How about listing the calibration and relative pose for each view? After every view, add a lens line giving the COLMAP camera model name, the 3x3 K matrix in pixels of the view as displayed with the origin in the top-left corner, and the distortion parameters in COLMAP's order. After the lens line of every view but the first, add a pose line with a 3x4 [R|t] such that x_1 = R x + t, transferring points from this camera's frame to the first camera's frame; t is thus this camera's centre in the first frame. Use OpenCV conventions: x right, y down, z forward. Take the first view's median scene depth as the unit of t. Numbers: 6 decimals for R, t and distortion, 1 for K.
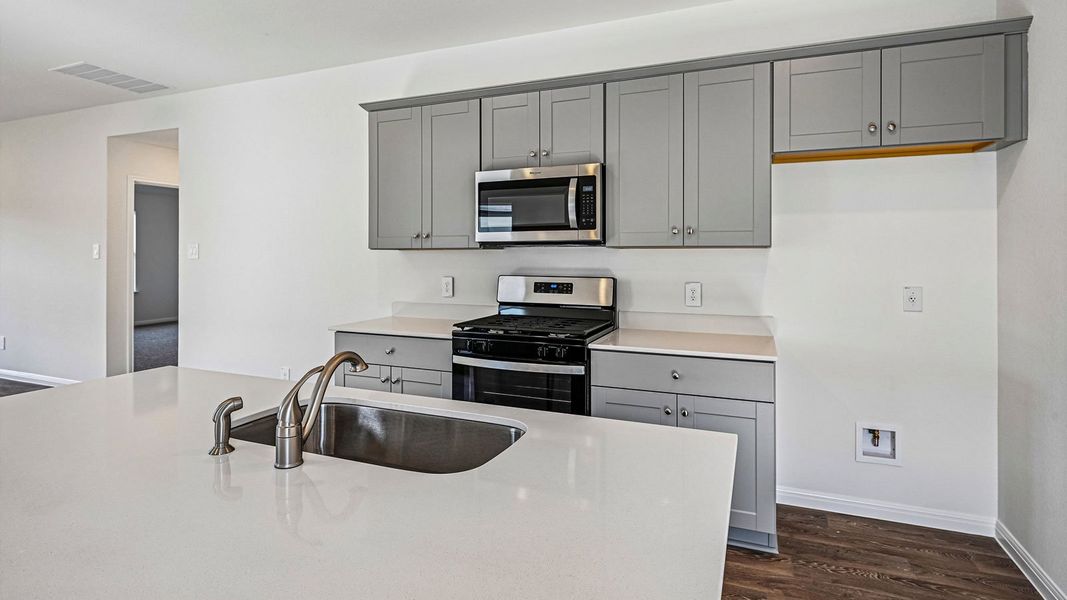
lens RADIAL K [[538.9, 0, 537.4], [0, 538.9, 254.9], [0, 0, 1]] dist [-0.000754, 0.000106]
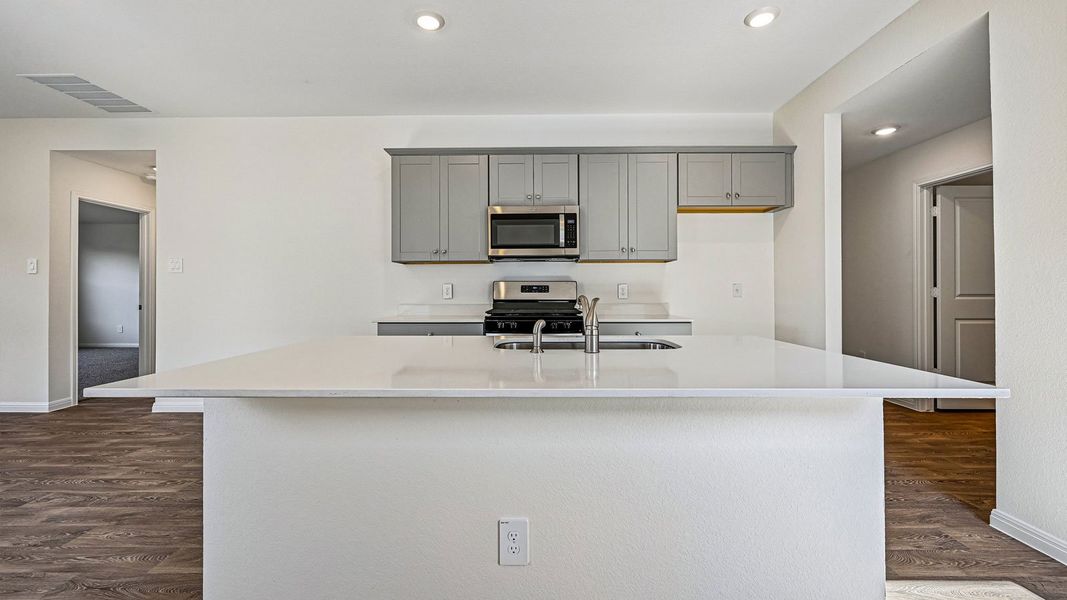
lens RADIAL K [[411.3, 0, 536.8], [0, 411.3, 286.7], [0, 0, 1]] dist [-0.001445, -0.000450]
pose [[0.929139, -0.001911, 0.369725, -0.407675], [0.004226, 0.999976, -0.005451, 0.065243], [-0.369705, 0.006627, 0.929125, -0.051688]]
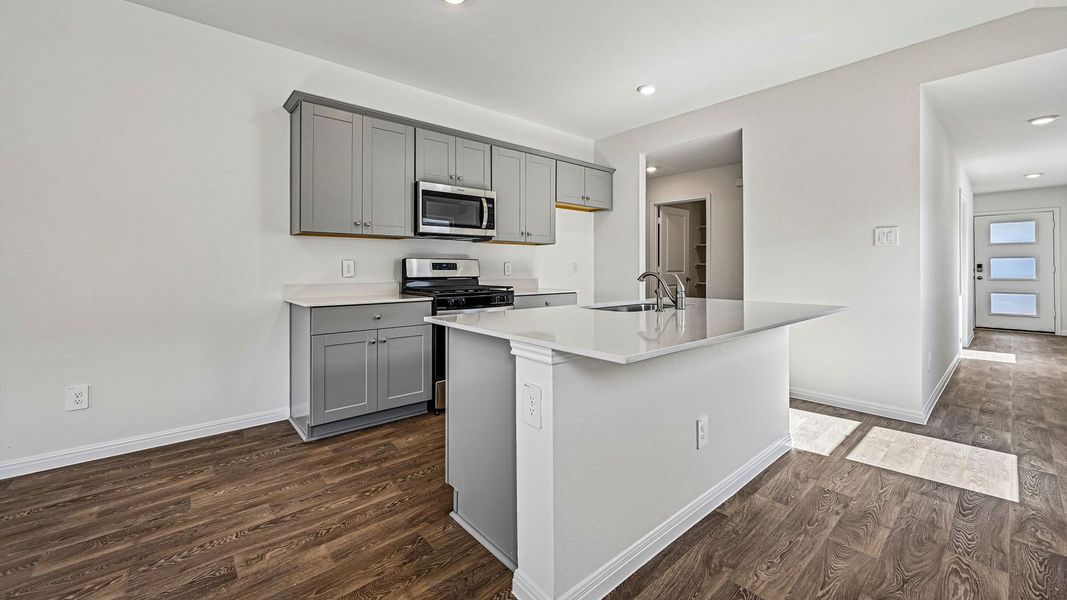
lens RADIAL K [[425.7, 0, 538.4], [0, 425.7, 268.3], [0, 0, 1]] dist [-0.002162, -0.000230]
pose [[0.445321, 0.000725, 0.895371, -0.982190], [0.000711, 0.999999, -0.001164, 0.072514], [-0.895371, 0.001155, 0.445320, 0.250822]]
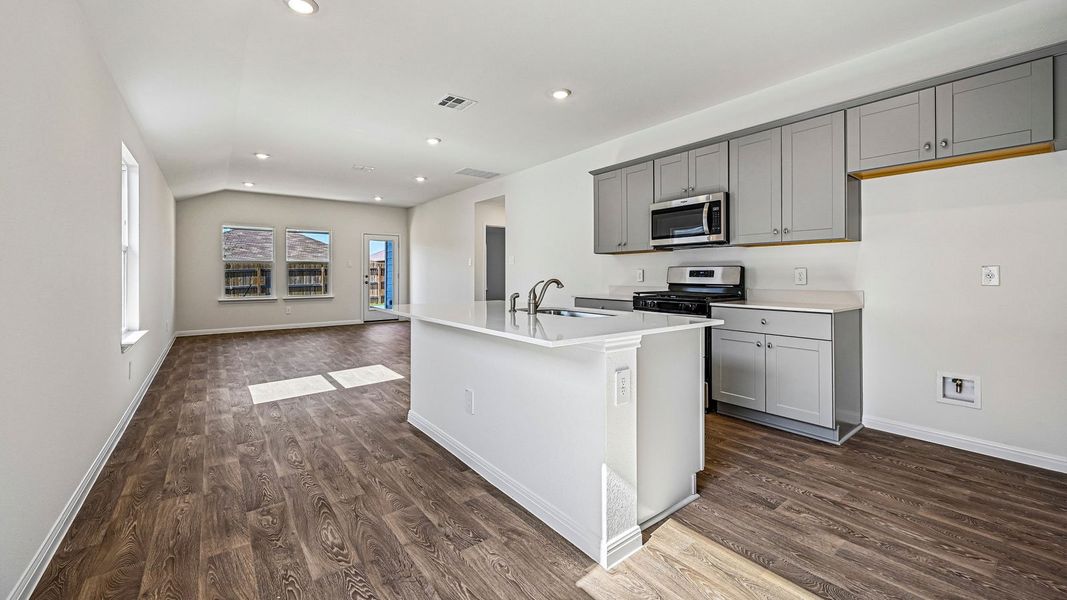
lens RADIAL K [[415.7, 0, 538.9], [0, 415.7, 273.2], [0, 0, 1]] dist [-0.001052, -0.000031]
pose [[0.870518, -0.005298, -0.492108, 0.228083], [0.004346, 0.999986, -0.003078, 0.065550], [0.492117, 0.000541, 0.870529, -0.310744]]
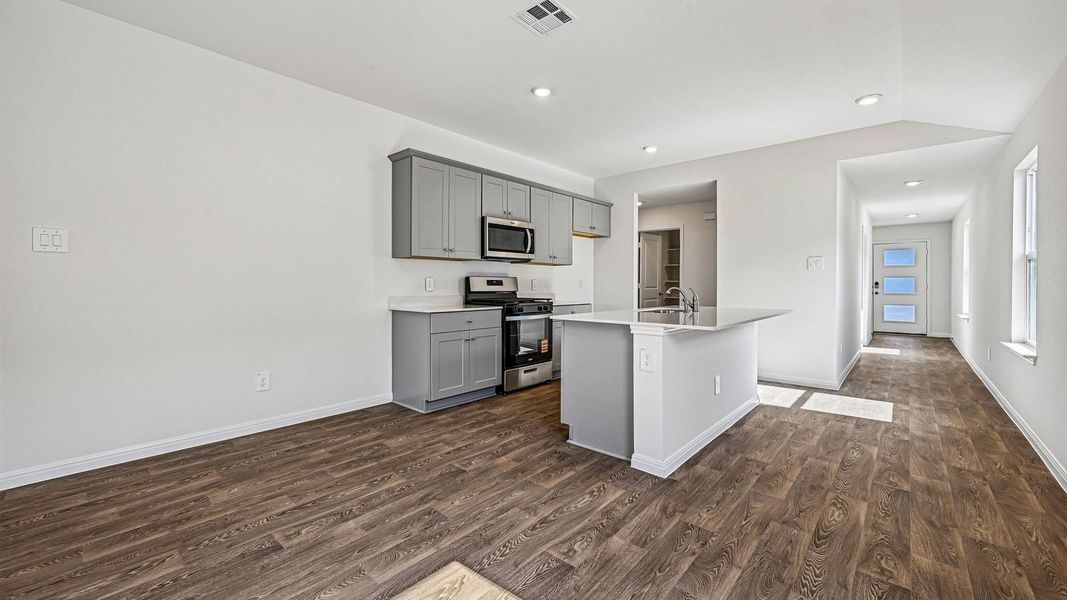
lens RADIAL K [[420.6, 0, 531.7], [0, 420.6, 304.3], [0, 0, 1]] dist [0.000097, 0.000175]
pose [[0.341775, -0.048873, 0.938510, -1.417423], [-0.006066, 0.998511, 0.054206, 0.059230], [-0.939762, -0.024219, 0.340970, 0.393248]]
